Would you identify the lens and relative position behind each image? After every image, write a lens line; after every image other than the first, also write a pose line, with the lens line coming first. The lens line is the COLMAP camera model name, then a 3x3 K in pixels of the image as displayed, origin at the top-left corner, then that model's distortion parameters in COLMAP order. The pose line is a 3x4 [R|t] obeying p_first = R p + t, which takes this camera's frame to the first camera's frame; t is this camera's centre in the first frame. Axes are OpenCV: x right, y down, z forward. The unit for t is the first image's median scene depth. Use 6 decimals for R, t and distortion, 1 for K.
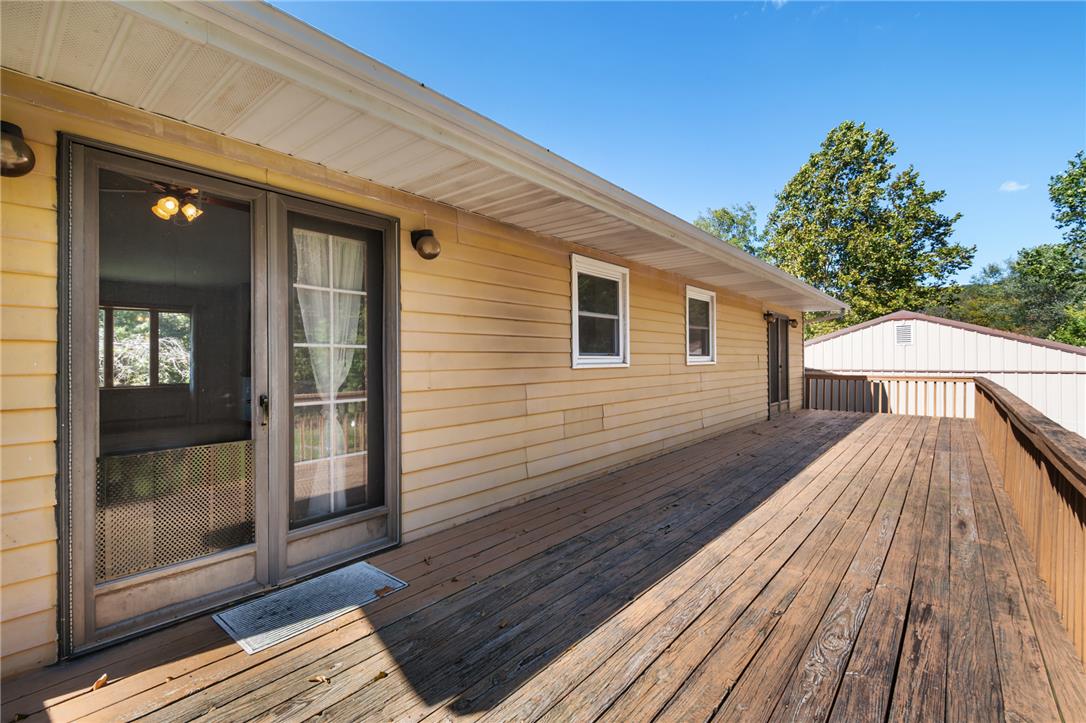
lens RADIAL K [[484.8, 0, 543.0], [0, 484.8, 361.5], [0, 0, 1]] dist [-0.001001, -0.000766]
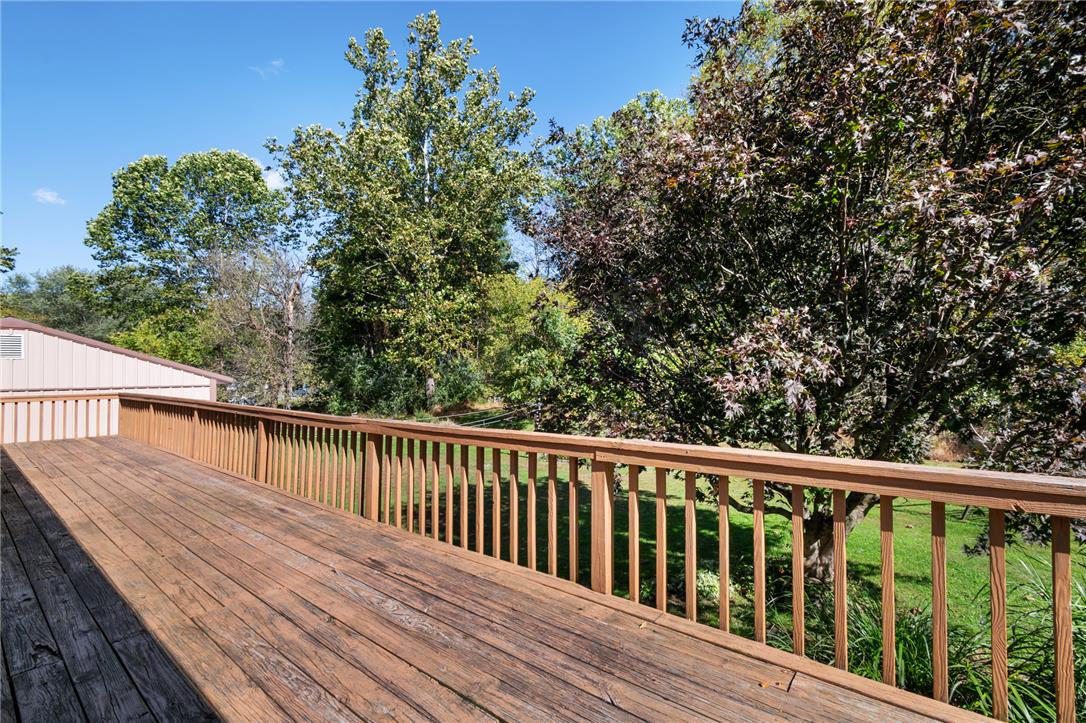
lens RADIAL K [[484.8, 0, 543.0], [0, 484.8, 361.5], [0, 0, 1]] dist [-0.001001, -0.000766]
pose [[-0.028548, 0.025615, 0.999264, -0.425166], [0.010466, 0.999624, -0.025325, 0.002493], [-0.999538, 0.009736, -0.028805, 0.427848]]
